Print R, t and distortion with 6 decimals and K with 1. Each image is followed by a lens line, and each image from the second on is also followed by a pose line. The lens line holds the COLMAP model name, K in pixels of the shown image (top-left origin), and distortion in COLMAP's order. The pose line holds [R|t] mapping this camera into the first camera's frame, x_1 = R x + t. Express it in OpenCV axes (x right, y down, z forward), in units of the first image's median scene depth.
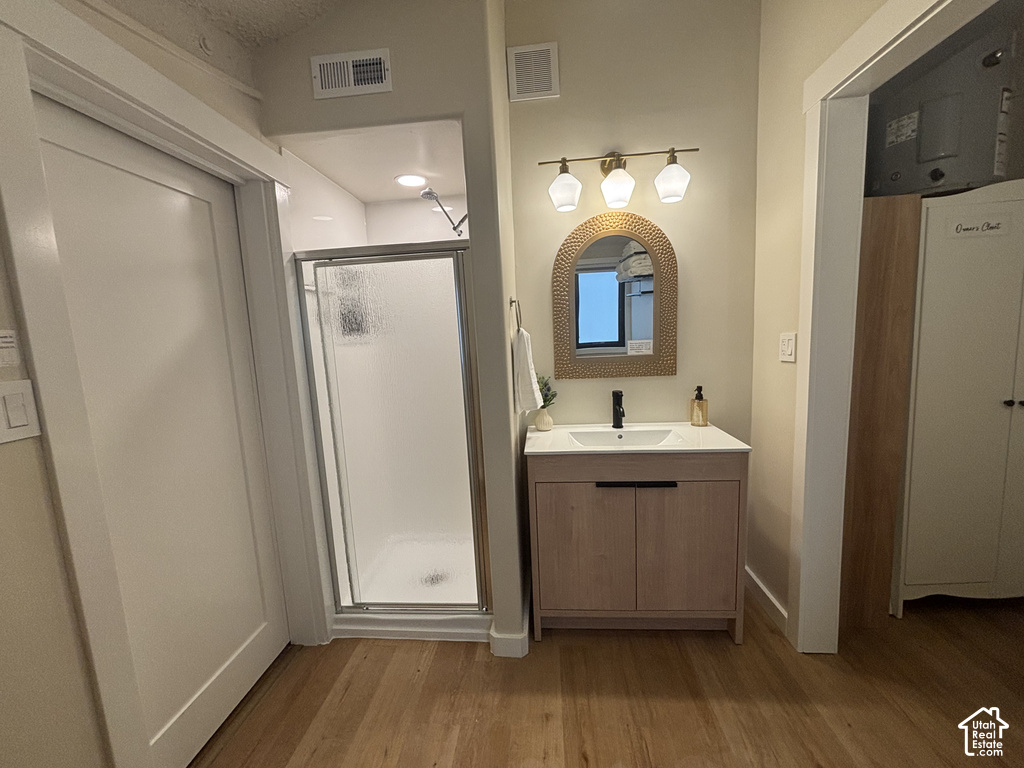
lens RADIAL K [[413.1, 0, 512.8], [0, 413.1, 381.9], [0, 0, 1]] dist [0.002895, -0.000741]
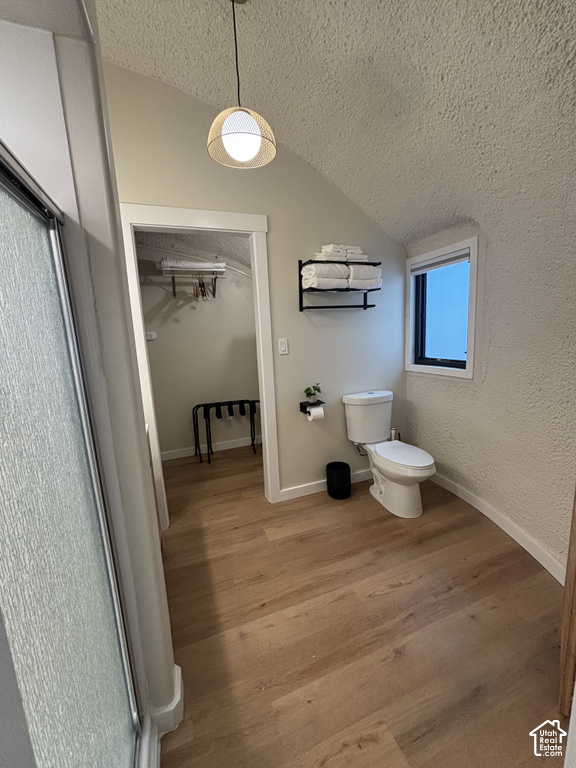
lens RADIAL K [[309.8, 0, 289.0], [0, 309.8, 383.0], [0, 0, 1]] dist [0.002895, -0.000741]
pose [[-0.429431, -0.080493, 0.899505, -0.785997], [0.173273, 0.970172, 0.169539, -0.106448], [-0.886321, 0.228666, -0.402675, 1.063689]]
